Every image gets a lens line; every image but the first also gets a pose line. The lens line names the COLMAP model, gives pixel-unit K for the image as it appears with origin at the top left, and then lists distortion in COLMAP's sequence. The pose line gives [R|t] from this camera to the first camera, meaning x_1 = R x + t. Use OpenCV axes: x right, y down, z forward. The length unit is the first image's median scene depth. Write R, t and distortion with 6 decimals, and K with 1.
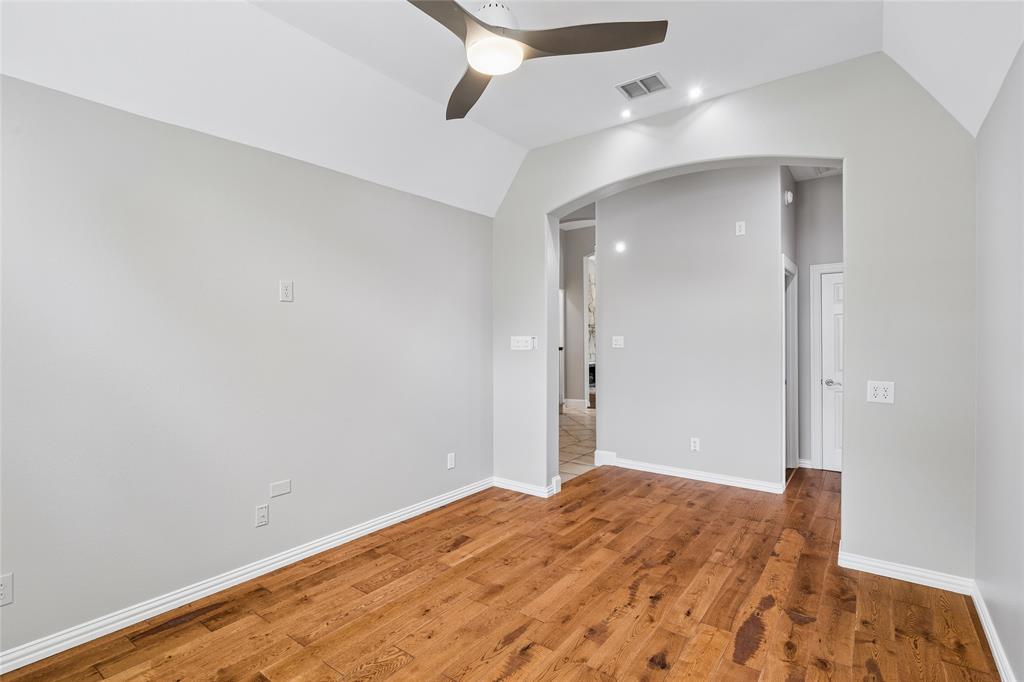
lens RADIAL K [[488.8, 0, 503.5], [0, 488.8, 342.3], [0, 0, 1]] dist [0.002242, -0.000177]
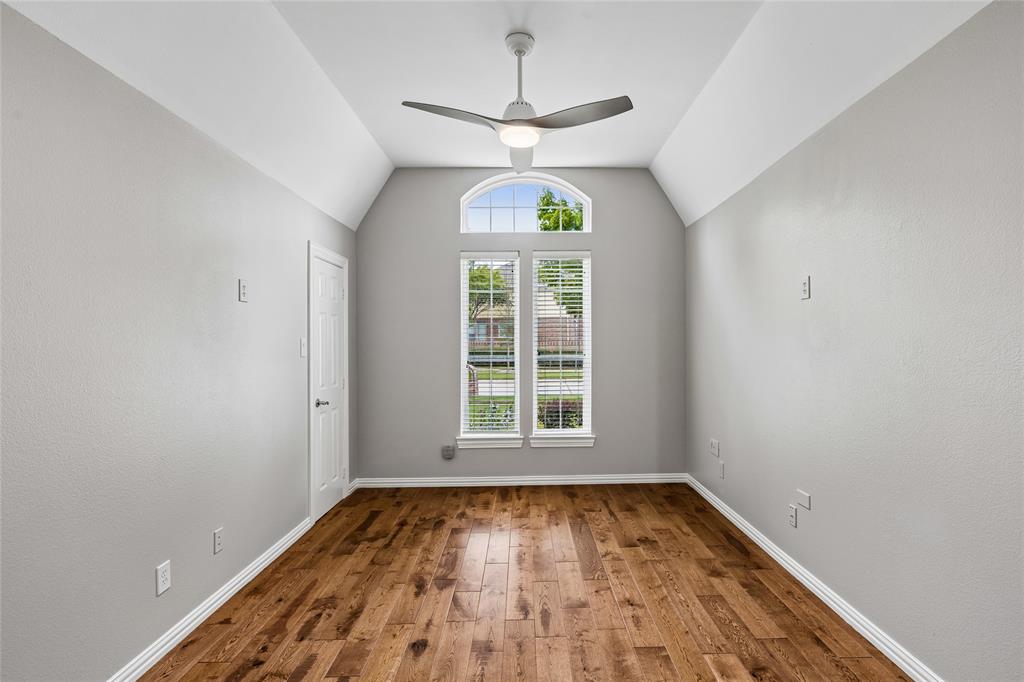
lens RADIAL K [[488.8, 0, 508.1], [0, 488.8, 341.8], [0, 0, 1]] dist [0.002242, -0.000177]
pose [[-0.818067, 0.002965, -0.575115, 0.626705], [0.005991, 0.999976, -0.003366, -0.010980], [0.575092, -0.006199, -0.818066, 1.618594]]
